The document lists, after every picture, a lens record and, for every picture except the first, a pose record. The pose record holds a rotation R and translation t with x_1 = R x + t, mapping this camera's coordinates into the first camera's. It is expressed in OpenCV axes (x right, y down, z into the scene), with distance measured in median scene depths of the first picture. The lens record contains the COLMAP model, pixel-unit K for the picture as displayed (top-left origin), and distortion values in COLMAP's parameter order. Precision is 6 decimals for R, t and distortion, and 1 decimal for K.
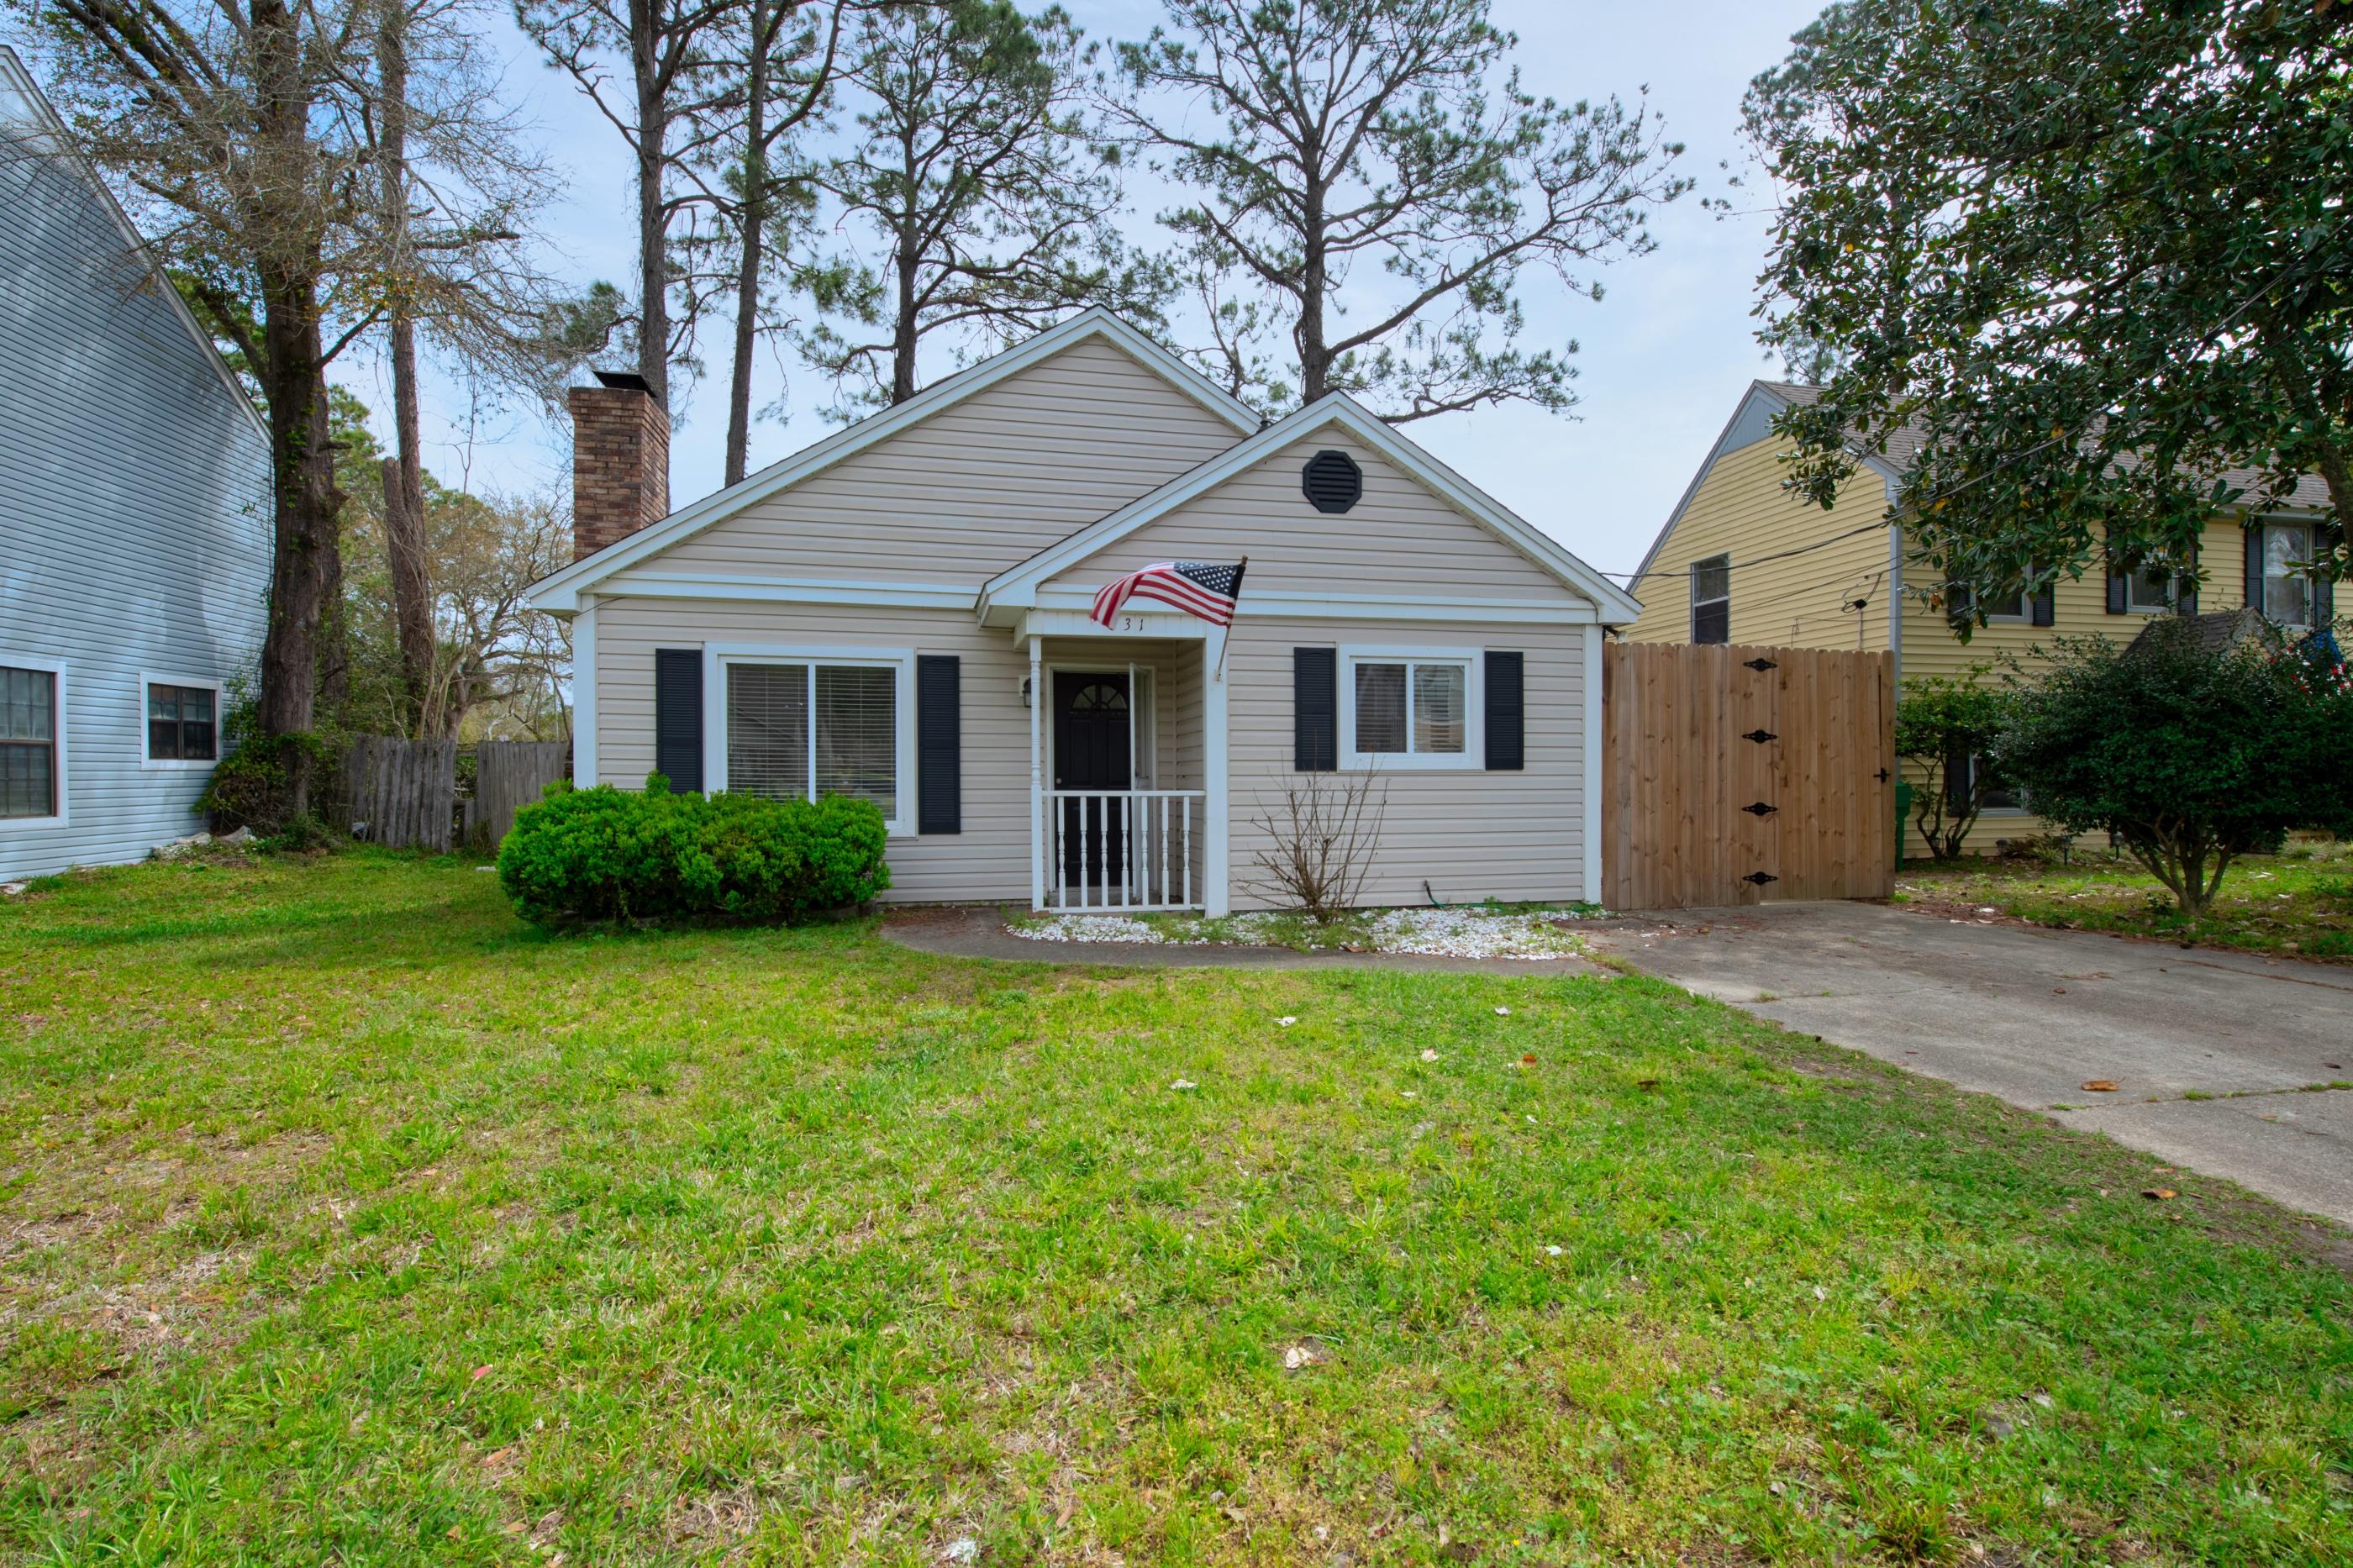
lens RADIAL K [[1015.7, 0, 1171.9], [0, 1015.7, 775.7], [0, 0, 1]] dist [0.001496, -0.008523]
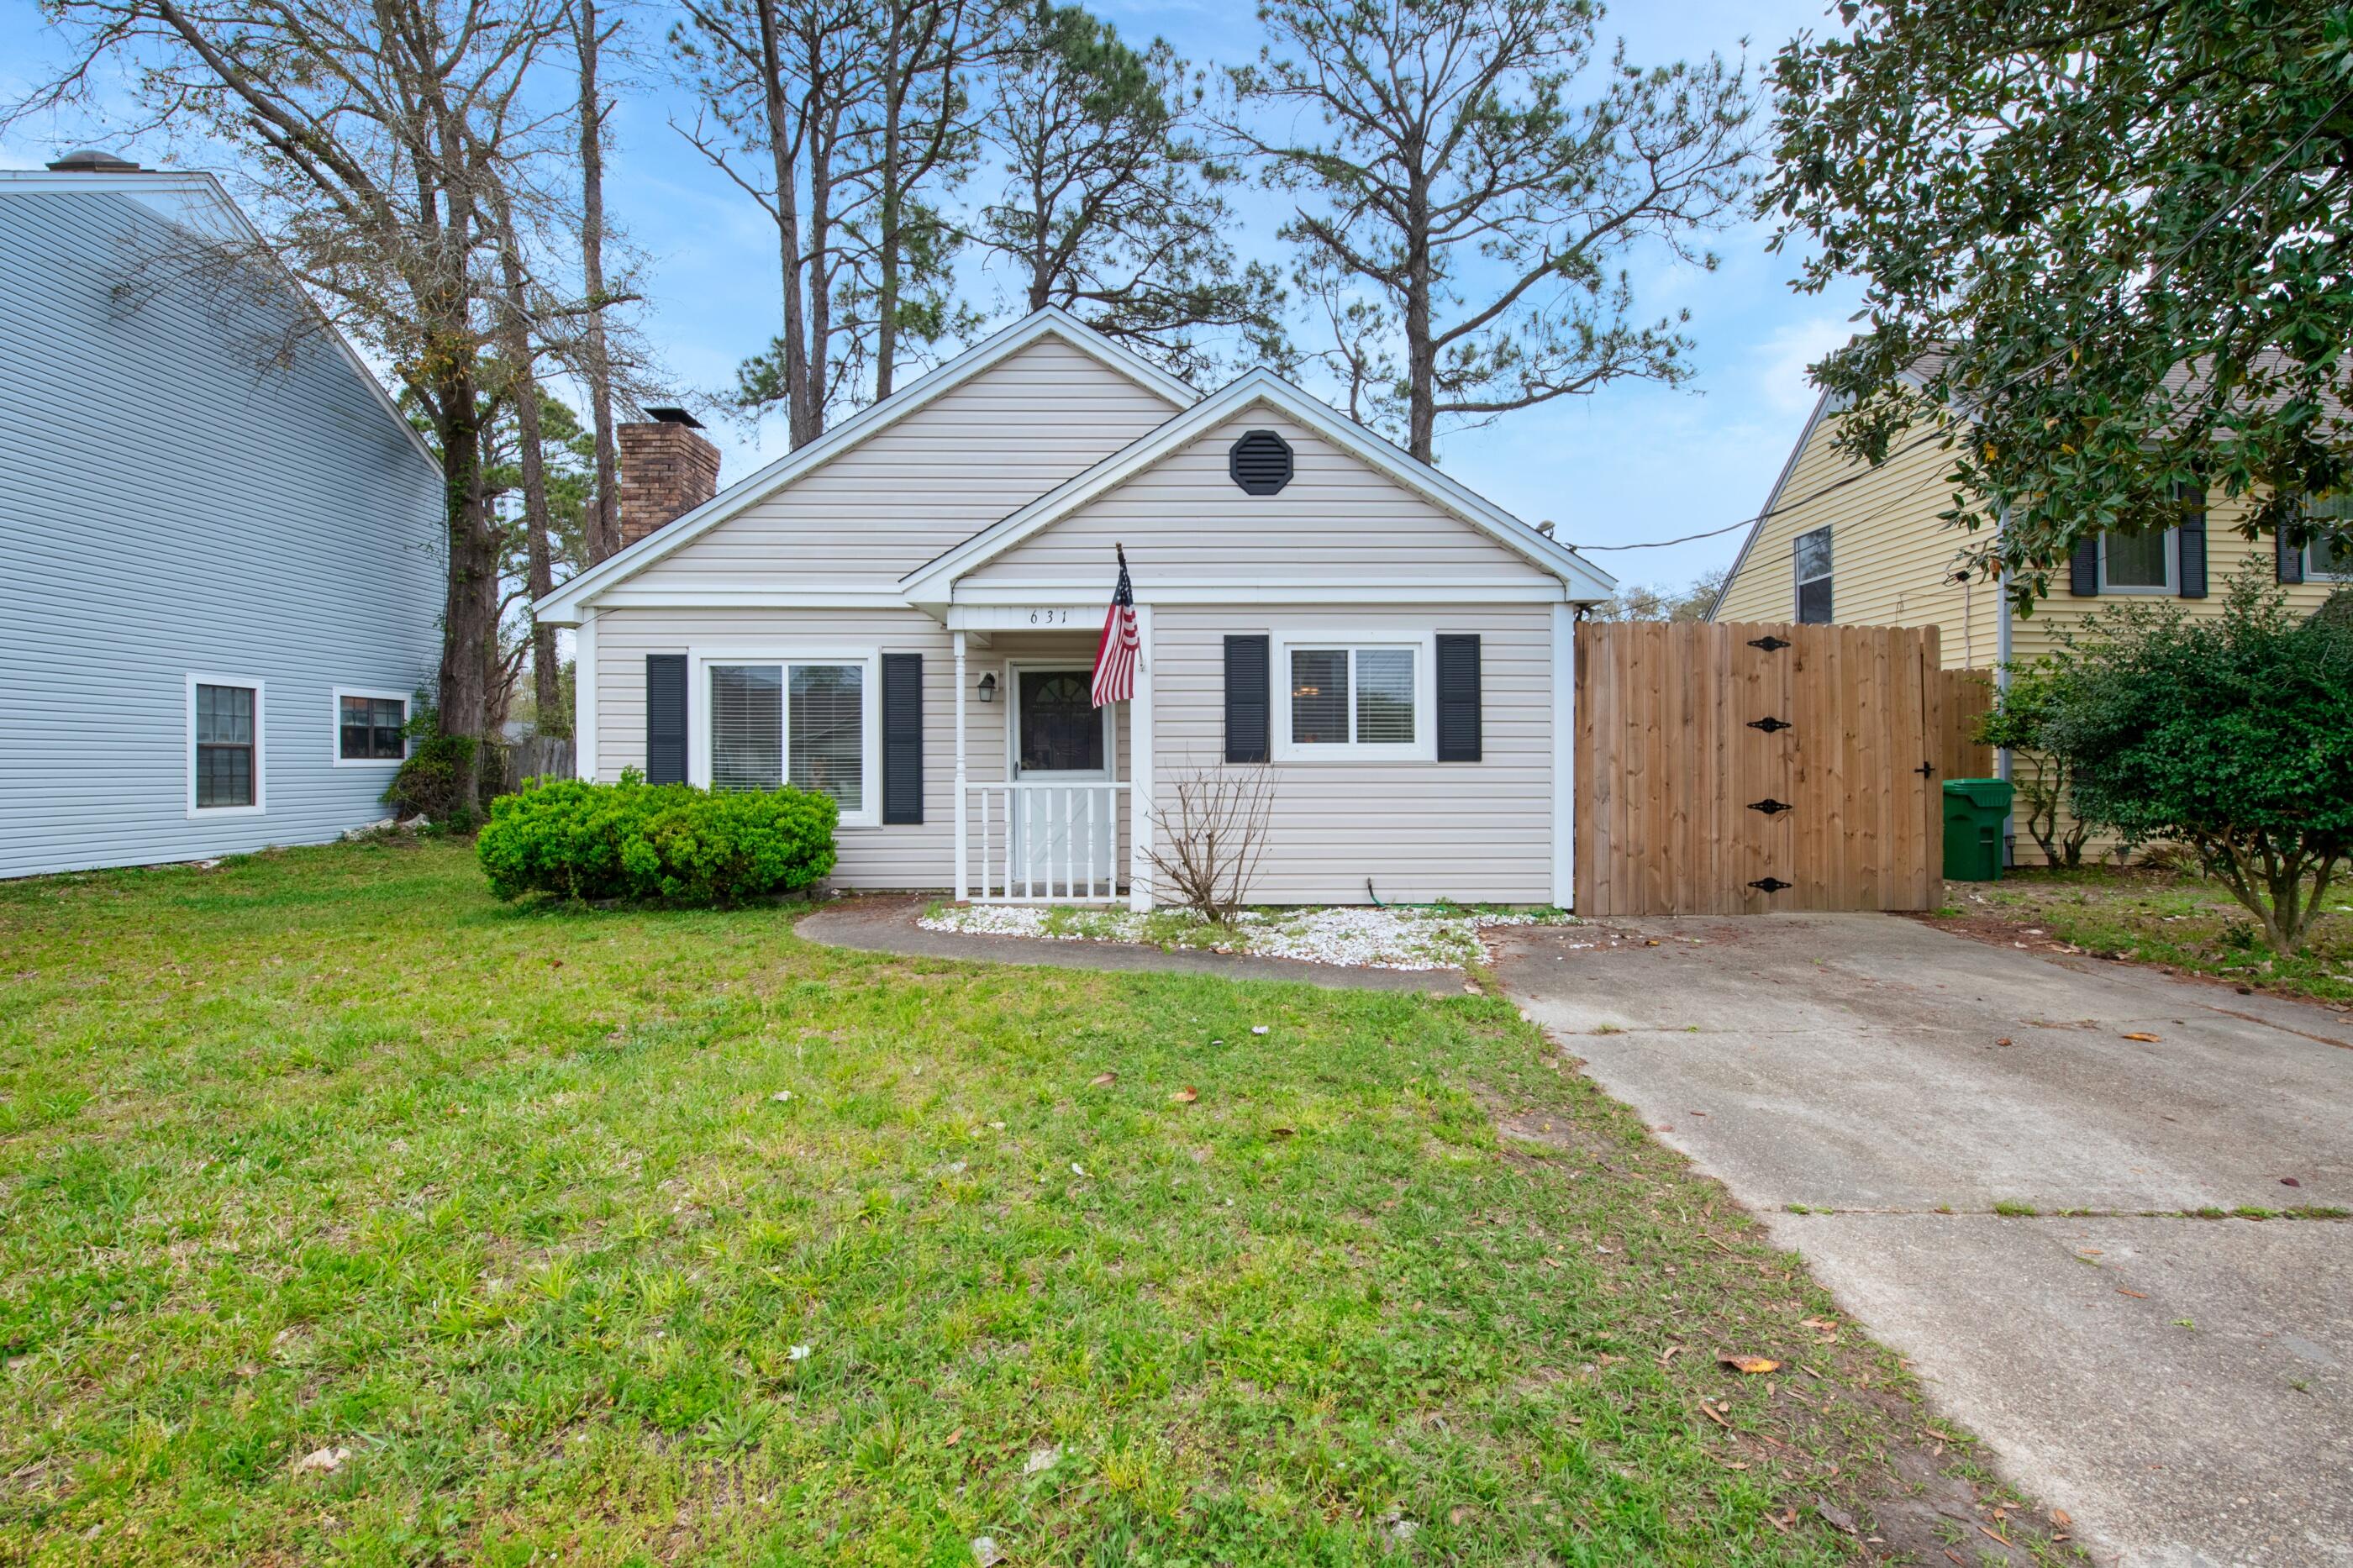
lens RADIAL K [[957.1, 0, 1147.7], [0, 957.1, 771.3], [0, 0, 1]] dist [-0.005135, -0.000675]
pose [[0.981725, -0.002662, -0.190284, 0.213104], [0.002993, 0.999994, 0.001452, 0.001673], [0.190280, -0.001995, 0.981728, 0.085245]]
